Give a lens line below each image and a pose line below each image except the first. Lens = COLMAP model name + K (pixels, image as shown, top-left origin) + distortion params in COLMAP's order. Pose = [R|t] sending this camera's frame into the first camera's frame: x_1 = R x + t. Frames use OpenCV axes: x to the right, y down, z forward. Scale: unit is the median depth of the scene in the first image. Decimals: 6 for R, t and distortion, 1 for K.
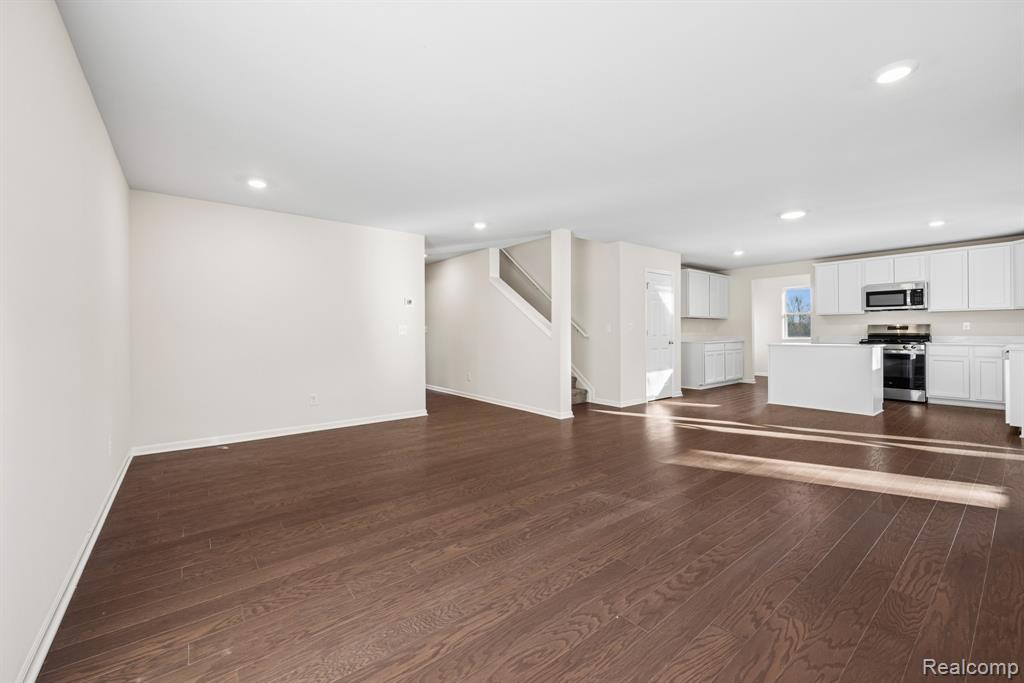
lens RADIAL K [[408.5, 0, 501.6], [0, 408.5, 342.7], [0, 0, 1]] dist [-0.002450, -0.000471]
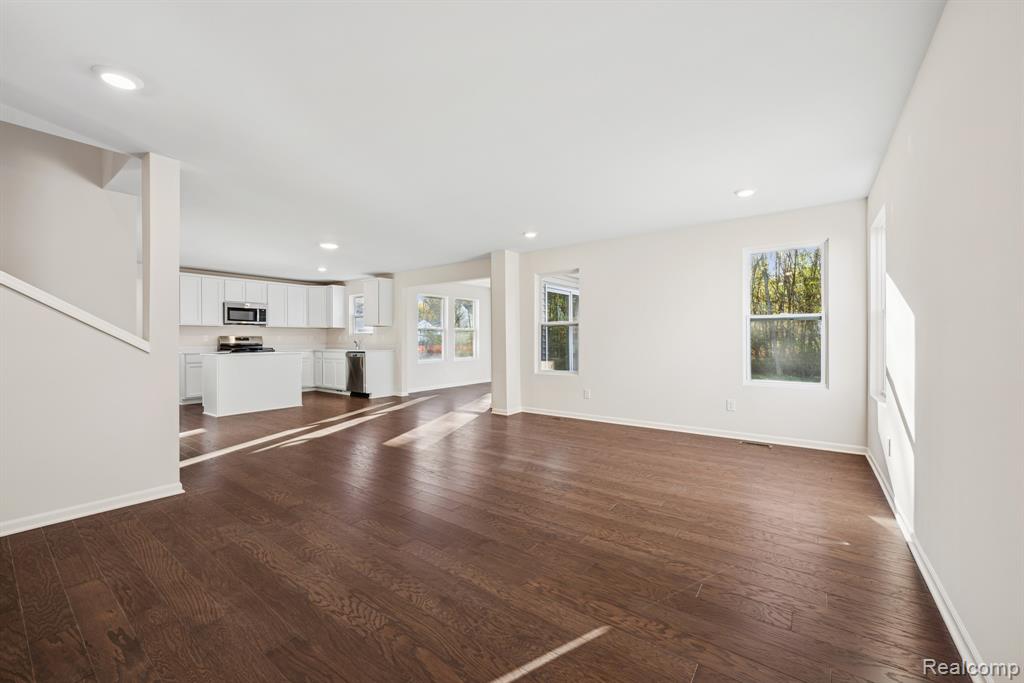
lens RADIAL K [[408.5, 0, 513.7], [0, 408.5, 343.3], [0, 0, 1]] dist [-0.002450, -0.000471]
pose [[-0.281080, -0.003002, 0.959680, -0.455238], [0.030788, 0.999452, 0.012144, -0.013681], [-0.959190, 0.032960, -0.280833, 0.595286]]
